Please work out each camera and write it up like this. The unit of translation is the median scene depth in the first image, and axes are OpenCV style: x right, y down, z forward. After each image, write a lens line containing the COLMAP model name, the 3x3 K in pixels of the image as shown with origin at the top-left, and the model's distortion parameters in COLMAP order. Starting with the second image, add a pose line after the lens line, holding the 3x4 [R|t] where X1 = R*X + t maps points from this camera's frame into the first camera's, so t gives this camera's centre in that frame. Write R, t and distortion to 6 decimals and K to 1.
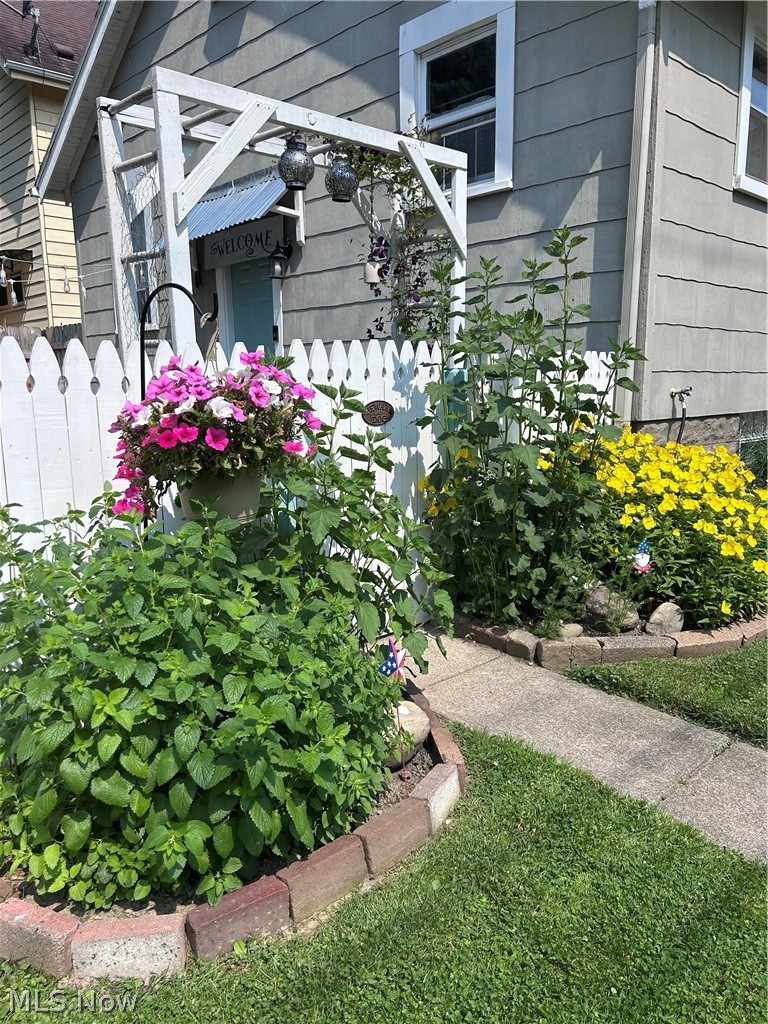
lens RADIAL K [[761.0, 0, 381.2], [0, 761.0, 511.3], [0, 0, 1]] dist [0.056253, -0.063924]
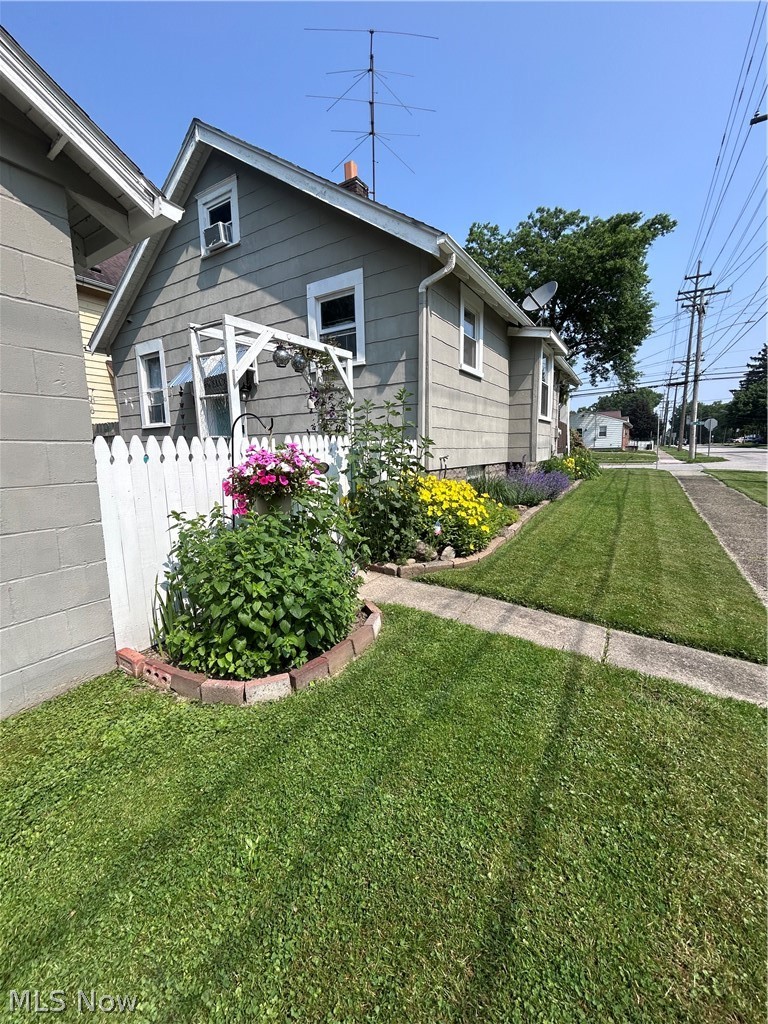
lens RADIAL K [[411.7, 0, 381.5], [0, 411.7, 510.0], [0, 0, 1]] dist [0.000261, 0.000013]
pose [[0.967959, -0.043898, 0.247240, -0.138155], [0.050855, 0.998468, -0.021821, 0.024546], [-0.245904, 0.033696, 0.968708, -0.184116]]
